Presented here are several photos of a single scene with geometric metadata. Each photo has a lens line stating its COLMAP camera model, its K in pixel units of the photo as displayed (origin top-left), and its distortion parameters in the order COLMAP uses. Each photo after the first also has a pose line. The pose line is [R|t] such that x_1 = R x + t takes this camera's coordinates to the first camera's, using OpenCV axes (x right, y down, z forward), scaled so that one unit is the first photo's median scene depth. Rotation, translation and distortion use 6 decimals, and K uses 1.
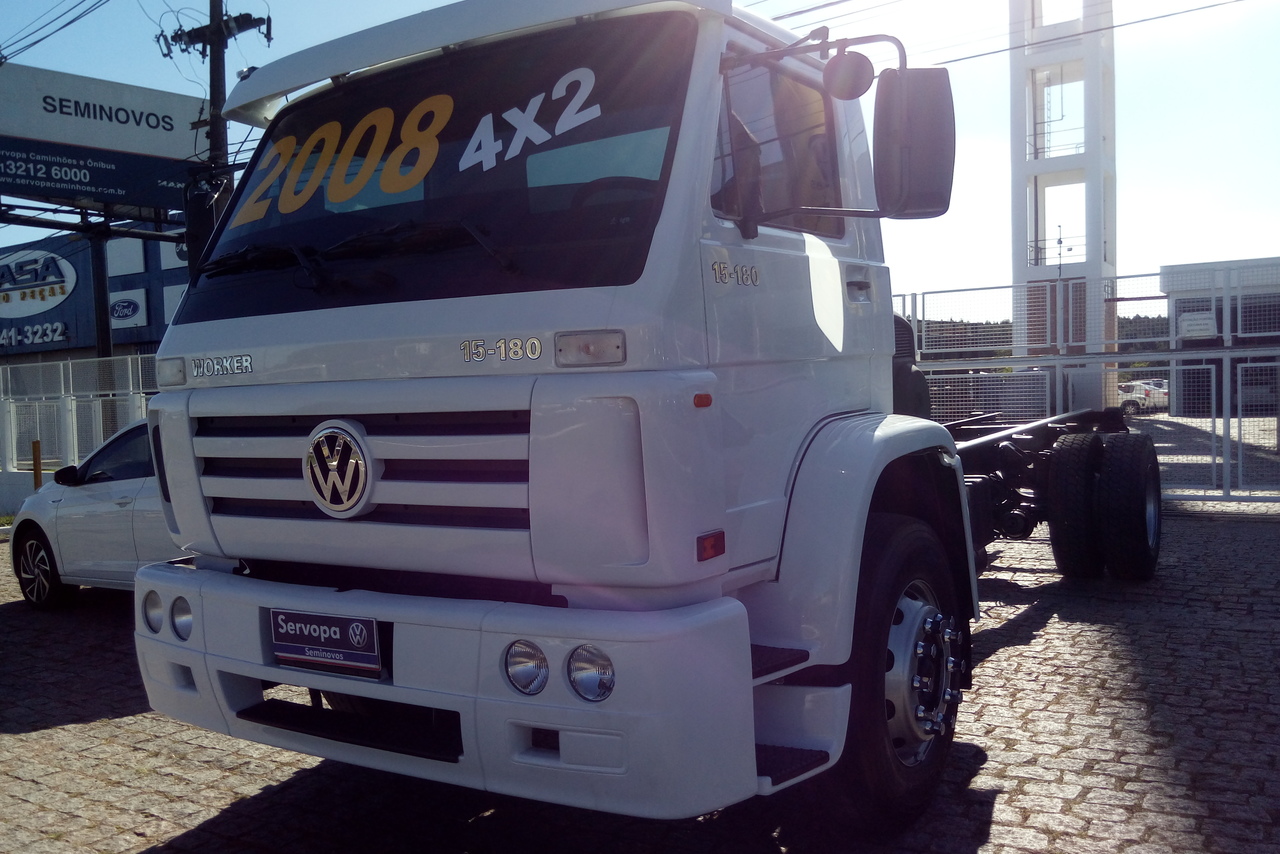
lens RADIAL K [[1144.7, 0, 639.5], [0, 1144.7, 418.8], [0, 0, 1]] dist [0.050448, -0.016371]
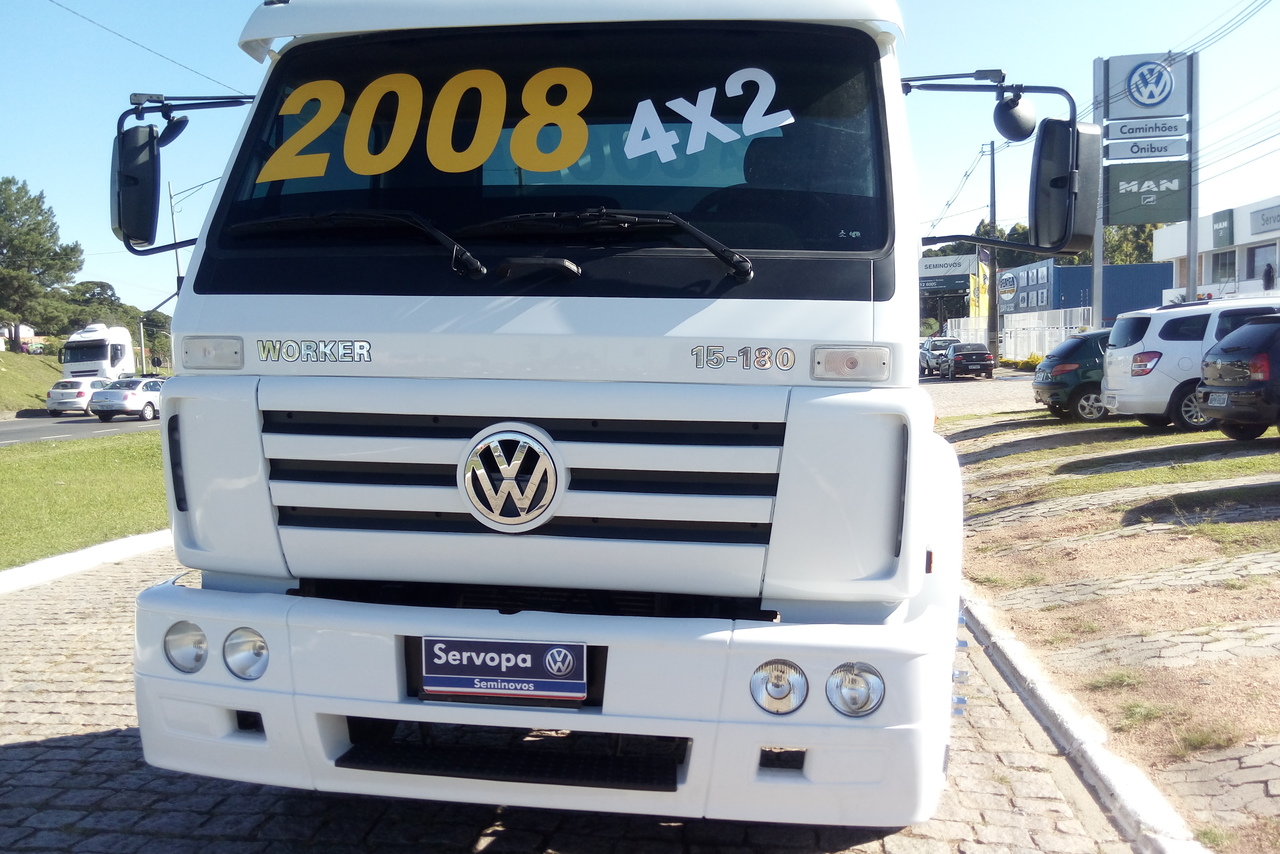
lens RADIAL K [[1144.7, 0, 640.1], [0, 1144.7, 434.6], [0, 0, 1]] dist [0.050448, -0.016371]
pose [[0.906210, 0.025611, 0.422052, -0.553457], [-0.036066, 0.999208, 0.016806, -0.008489], [-0.421287, -0.030452, 0.906416, 0.152357]]
